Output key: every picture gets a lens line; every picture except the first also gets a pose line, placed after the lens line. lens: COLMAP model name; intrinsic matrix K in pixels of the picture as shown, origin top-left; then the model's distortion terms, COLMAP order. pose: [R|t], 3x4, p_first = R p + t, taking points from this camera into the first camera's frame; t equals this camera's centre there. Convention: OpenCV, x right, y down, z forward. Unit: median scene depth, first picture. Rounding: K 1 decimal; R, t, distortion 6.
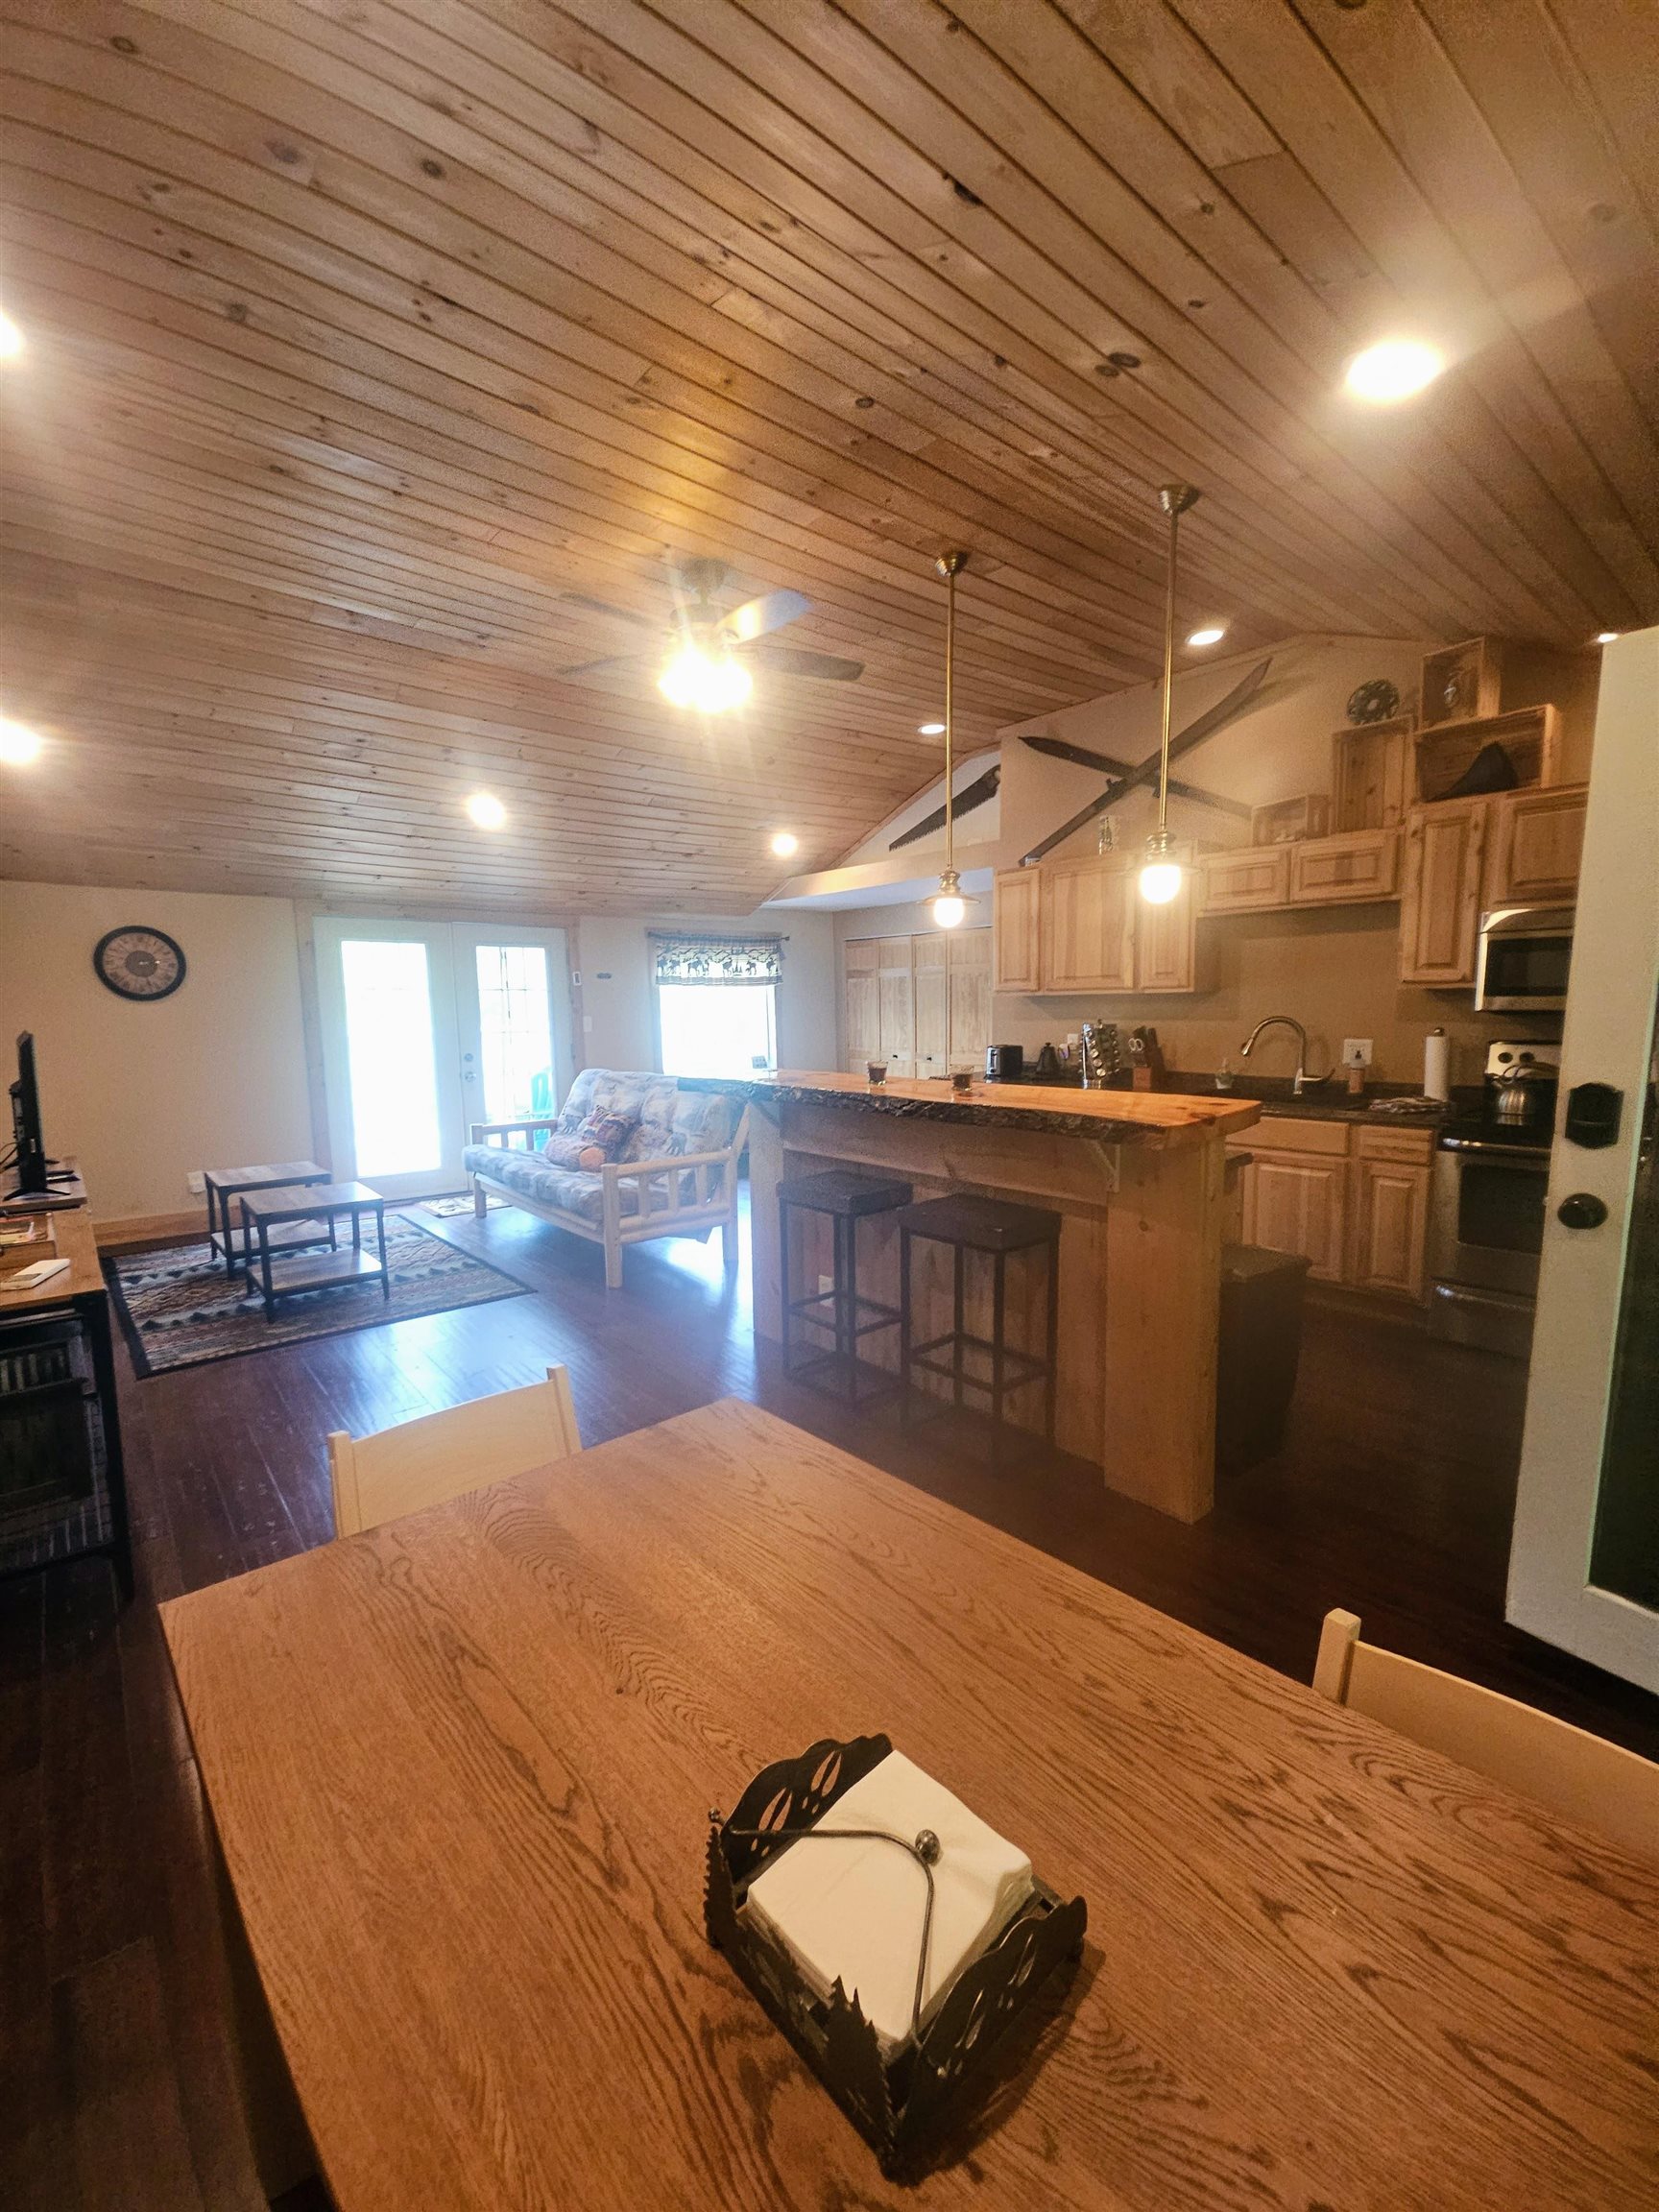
lens RADIAL K [[909.9, 0, 814.0], [0, 909.9, 1106.1], [0, 0, 1]] dist [0.010128, -0.000115]
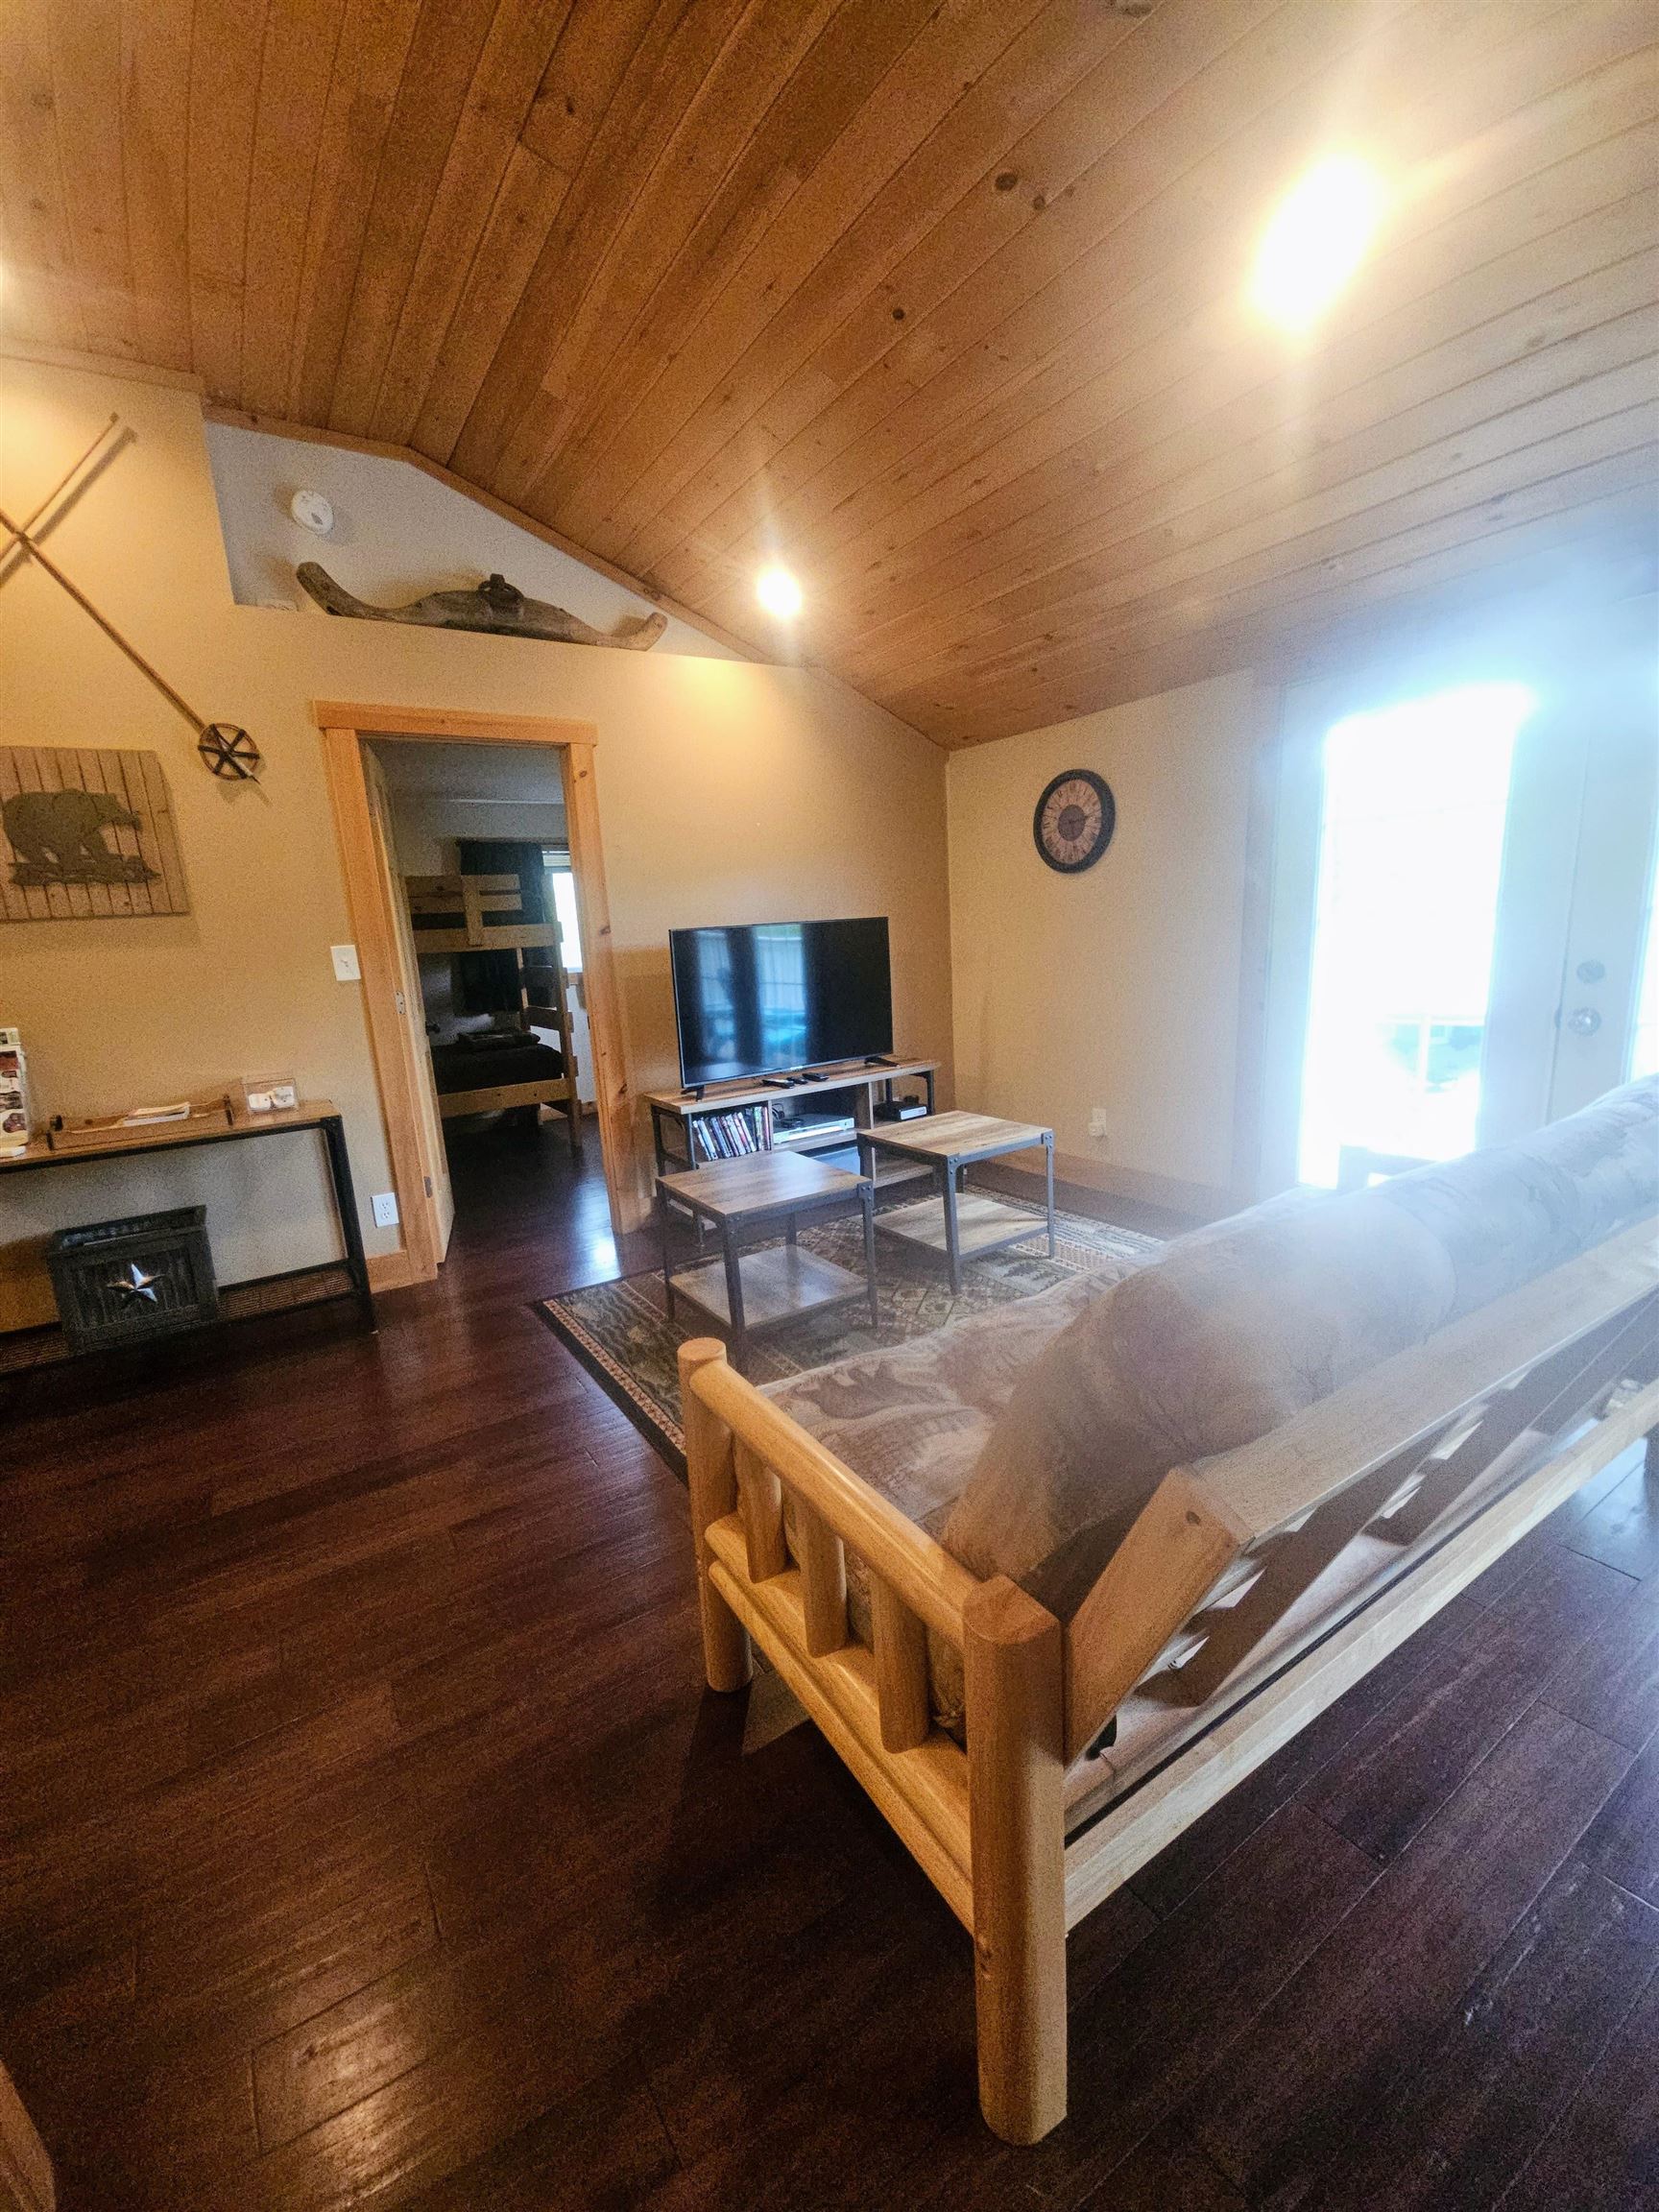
lens RADIAL K [[909.9, 0, 814.0], [0, 909.9, 1106.1], [0, 0, 1]] dist [0.010128, -0.000115]
pose [[-0.122247, 0.209896, -0.970051, 0.052611], [-0.054702, 0.974471, 0.217746, -0.064917], [0.990991, 0.079682, -0.107644, 0.720647]]
